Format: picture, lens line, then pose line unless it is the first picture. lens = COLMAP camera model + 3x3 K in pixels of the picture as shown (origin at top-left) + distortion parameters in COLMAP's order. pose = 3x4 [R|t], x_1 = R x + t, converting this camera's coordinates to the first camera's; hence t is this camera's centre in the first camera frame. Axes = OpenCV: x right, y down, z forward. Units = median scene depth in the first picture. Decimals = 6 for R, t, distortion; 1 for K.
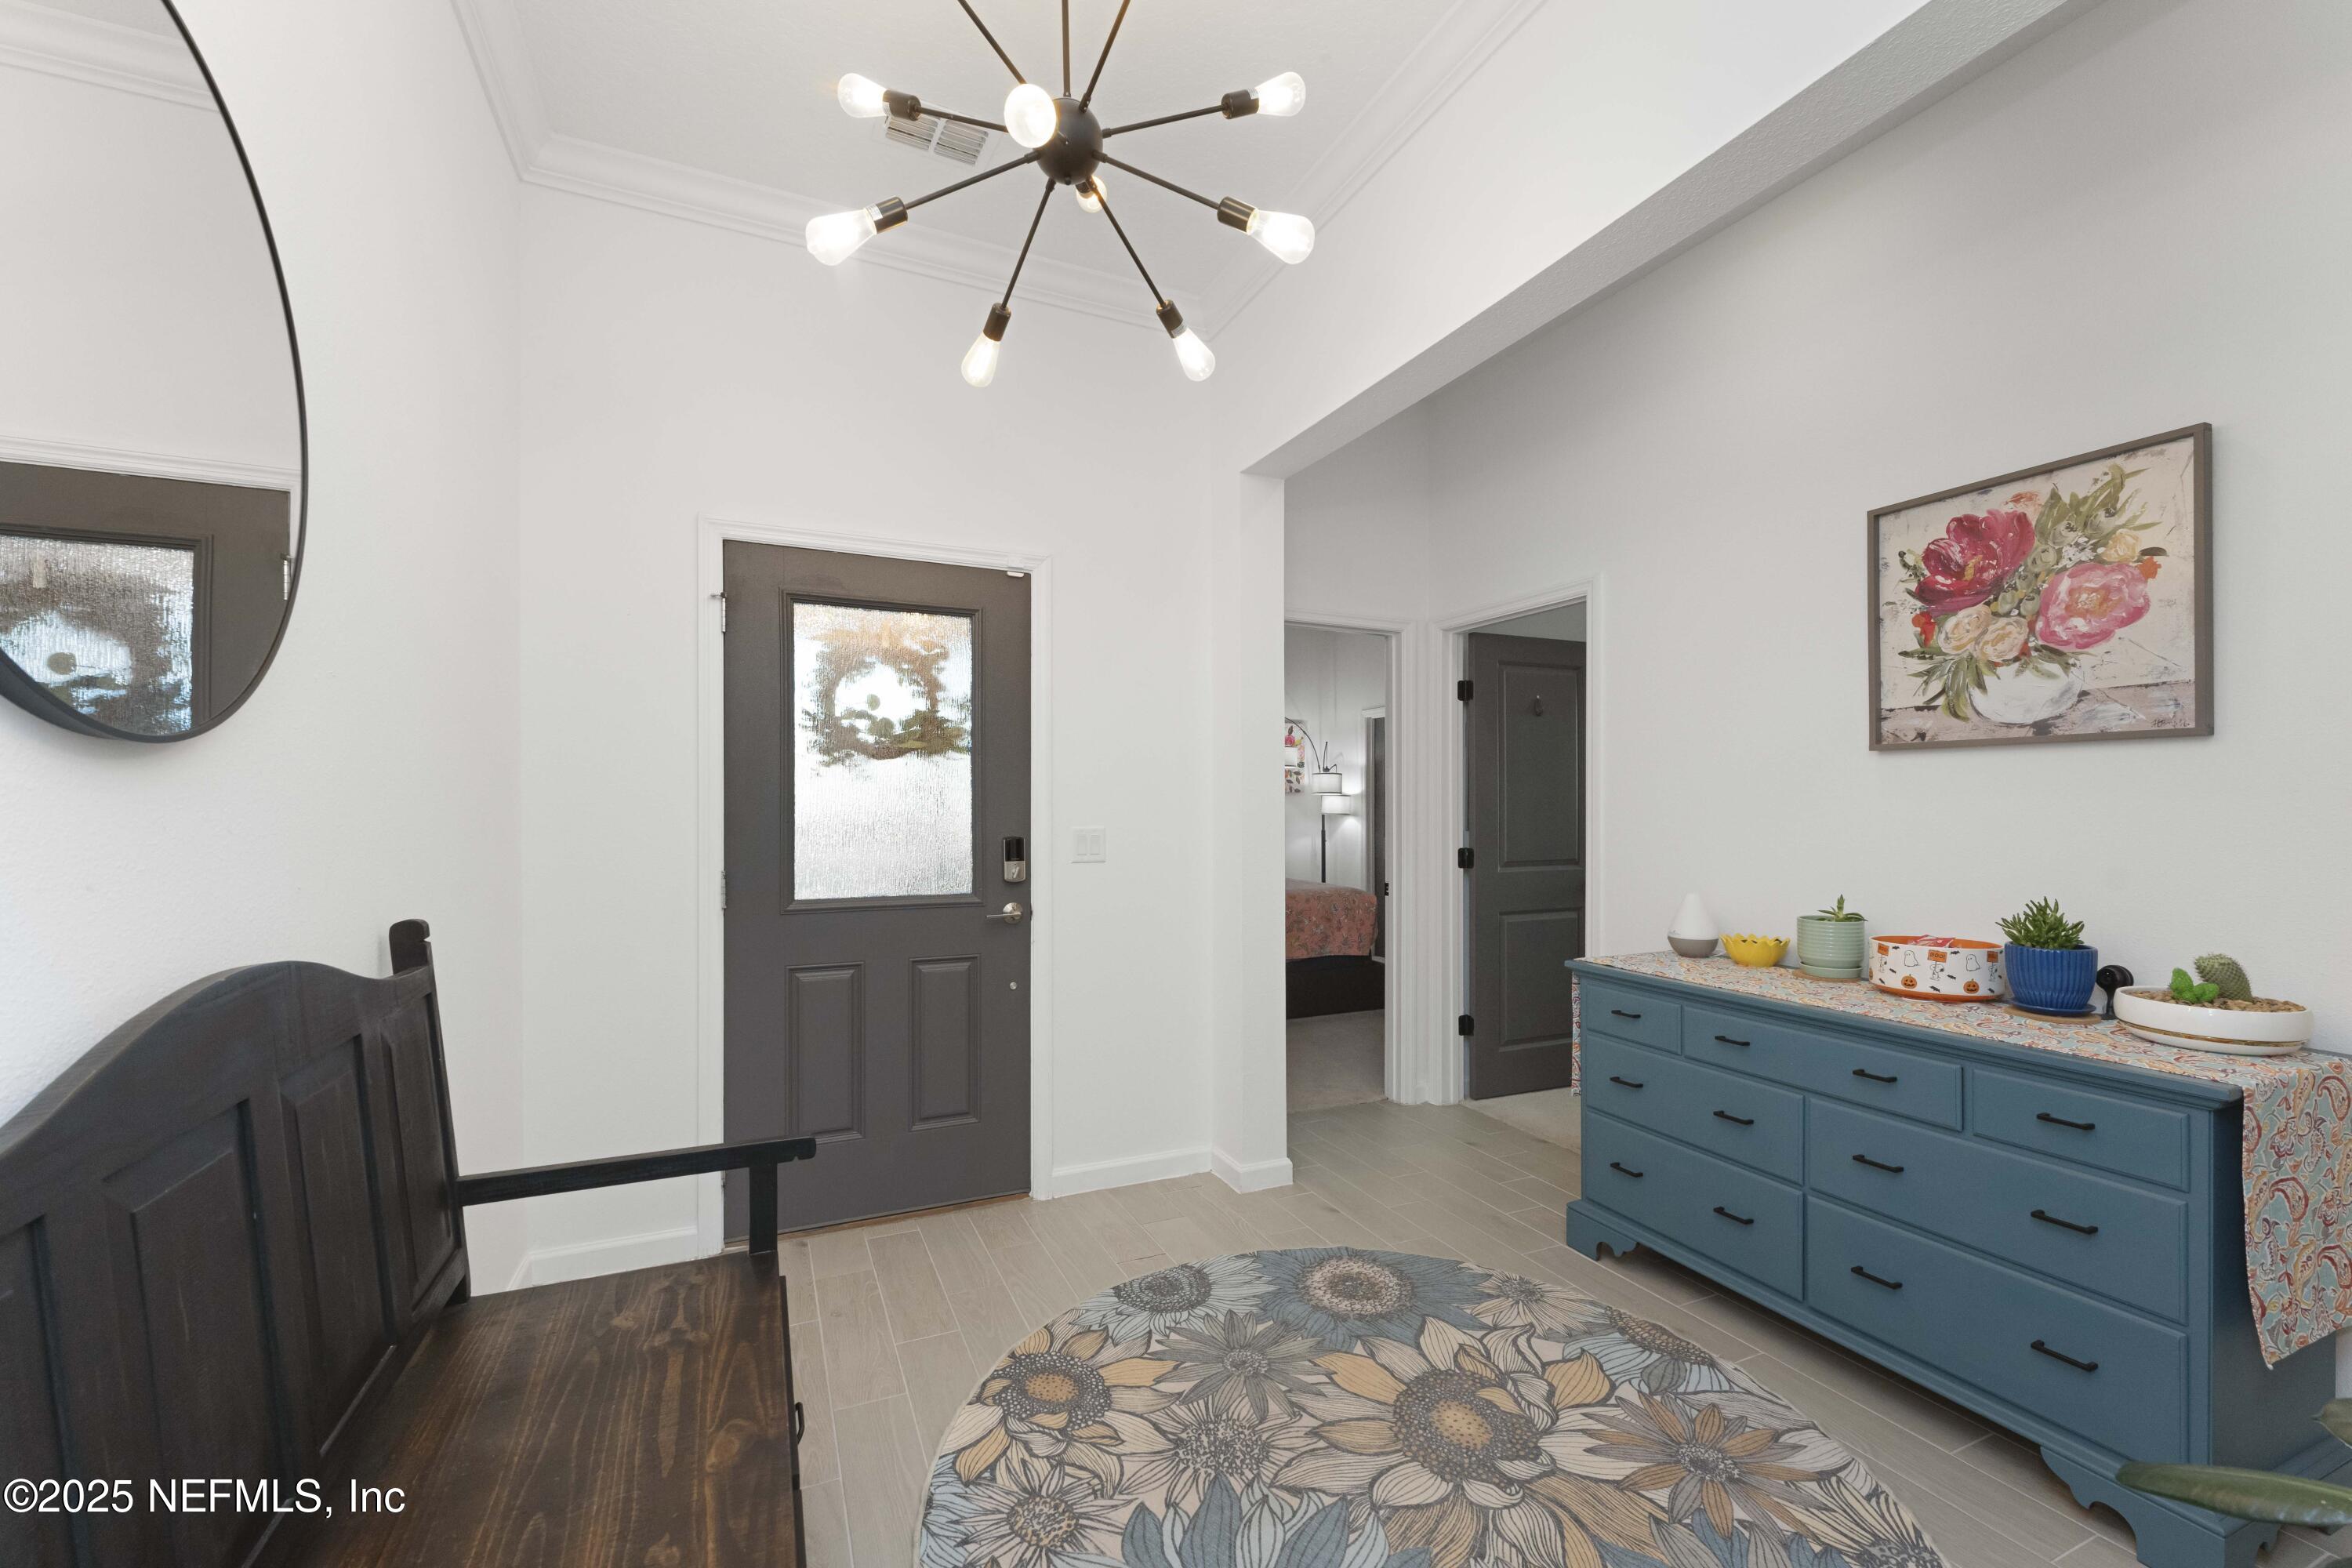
lens RADIAL K [[936.5, 0, 1169.4], [0, 936.5, 796.0], [0, 0, 1]] dist [-0.001311, 0.000196]
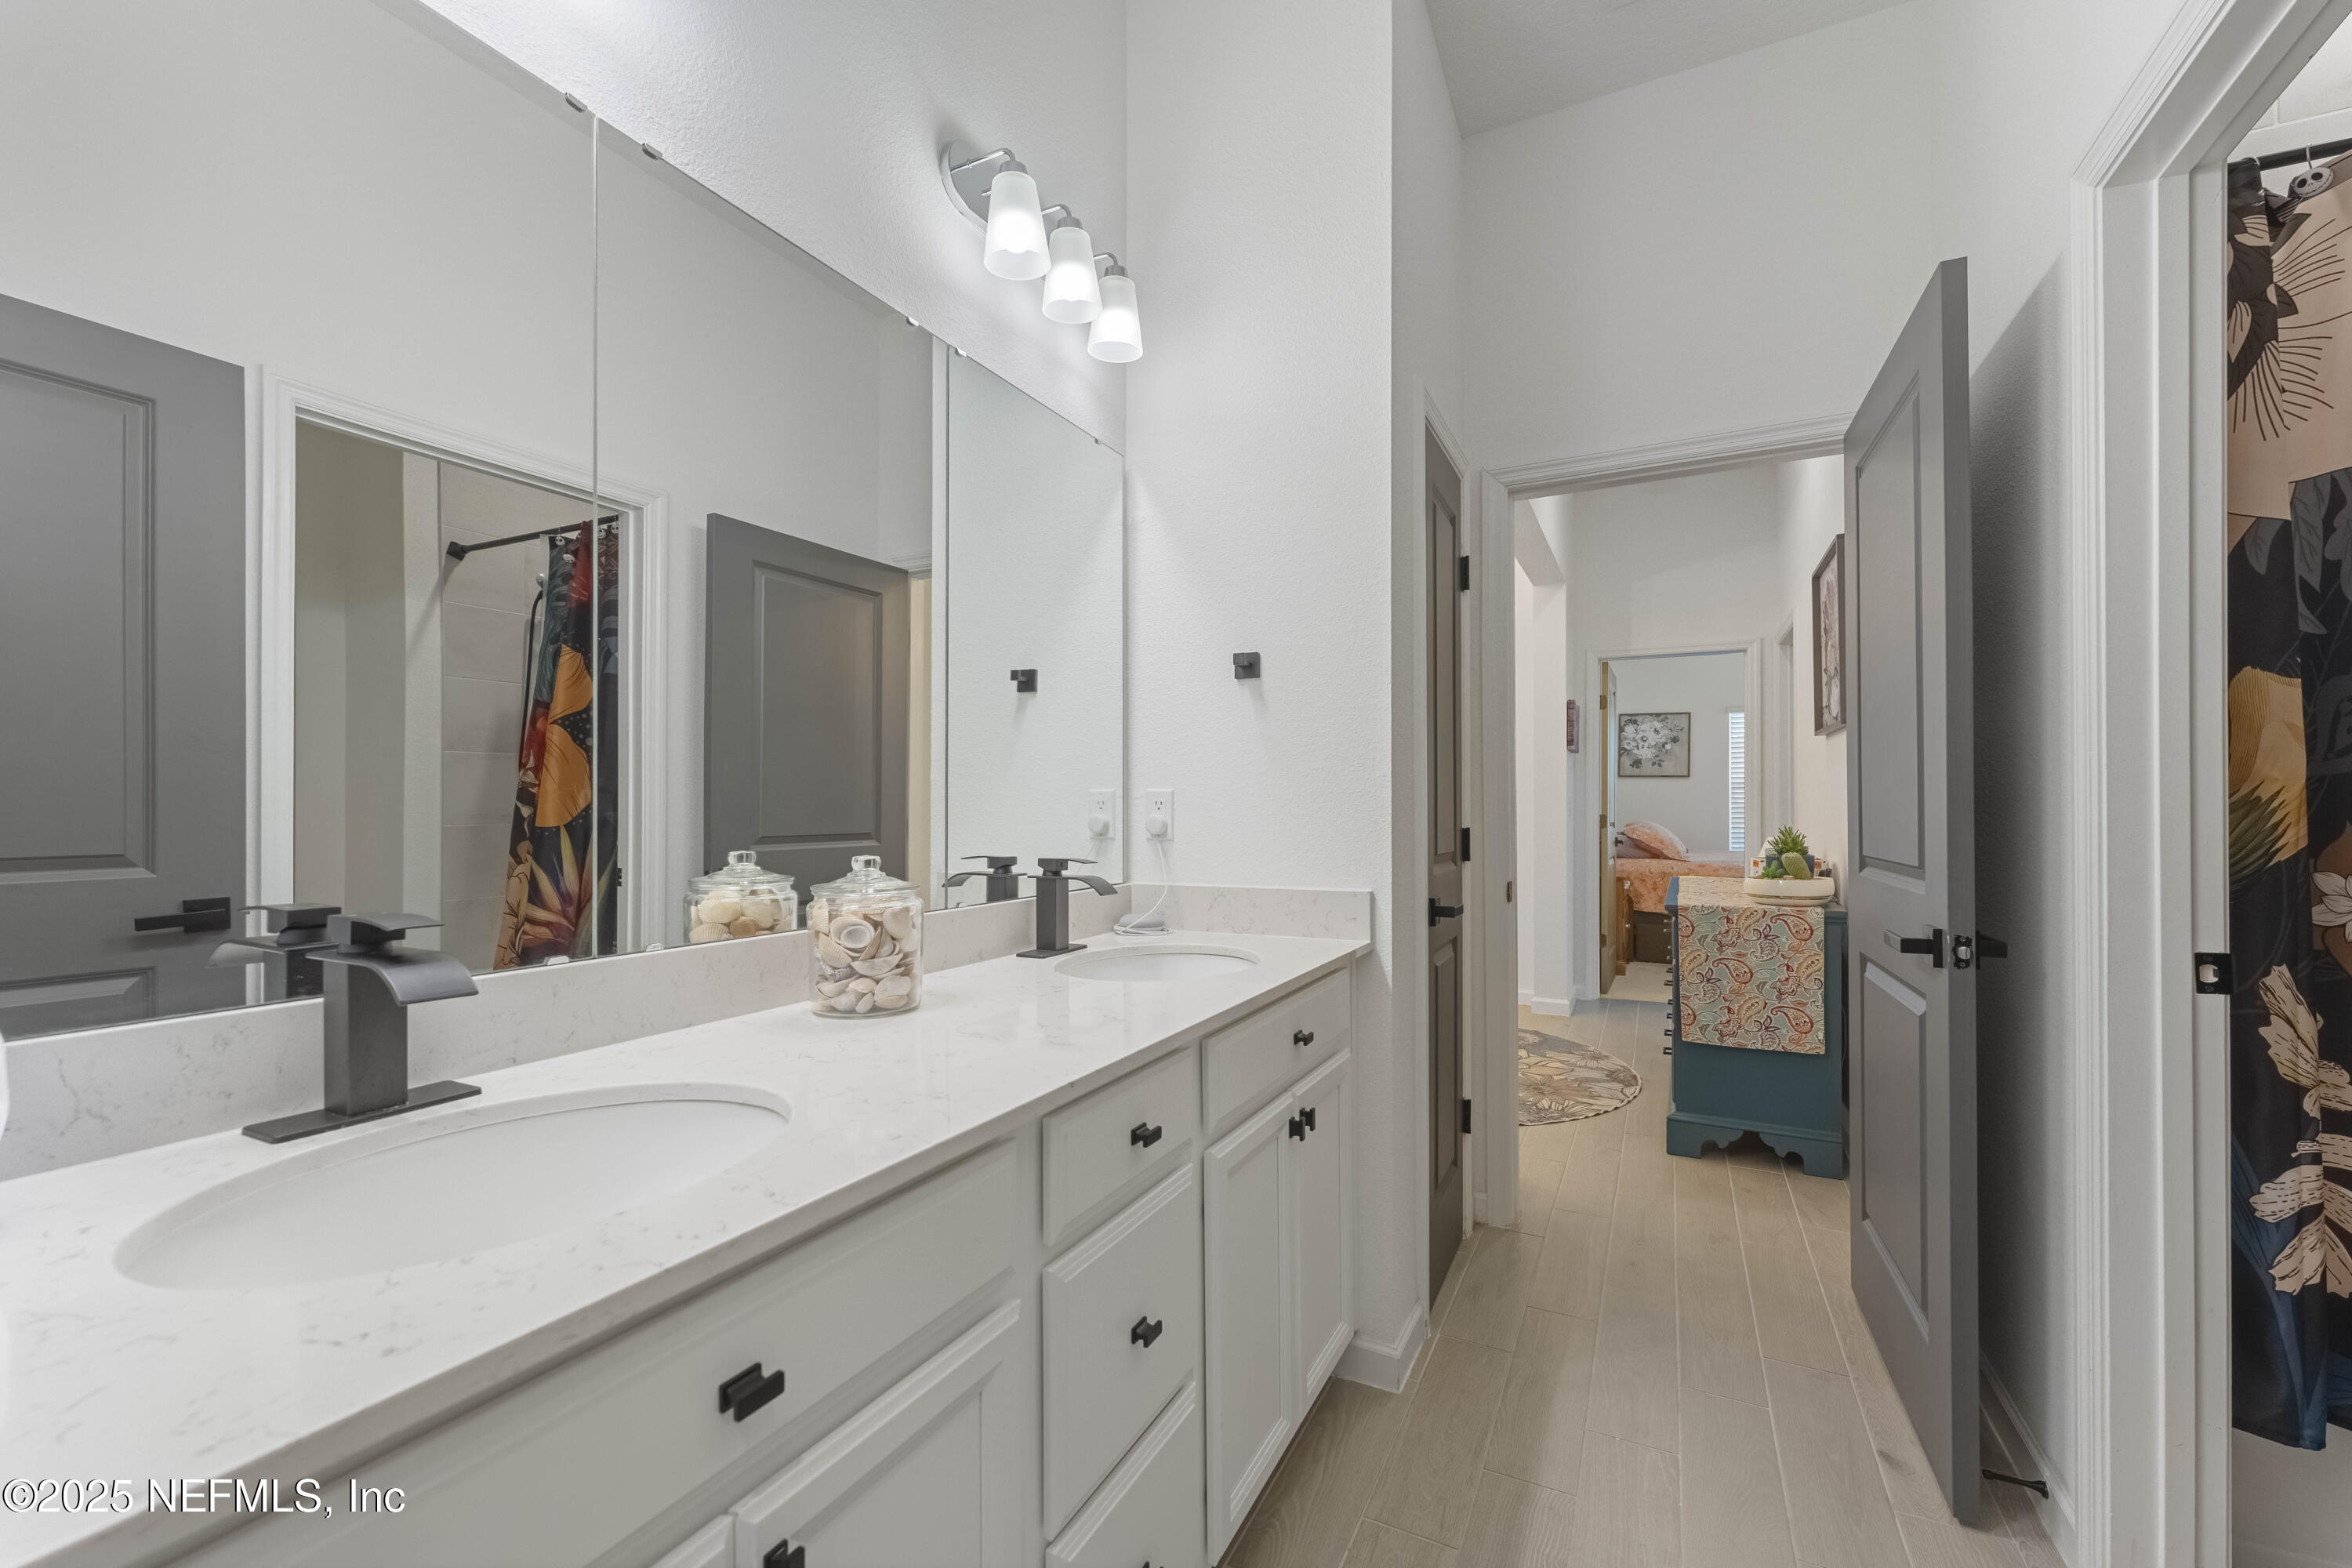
lens RADIAL K [[936.5, 0, 1179.2], [0, 936.5, 794.5], [0, 0, 1]] dist [-0.001311, 0.000196]
pose [[0.628321, -0.006036, -0.777931, 1.435156], [0.006312, 0.999977, -0.002661, 0.049490], [0.777929, -0.003238, 0.628344, -0.790755]]
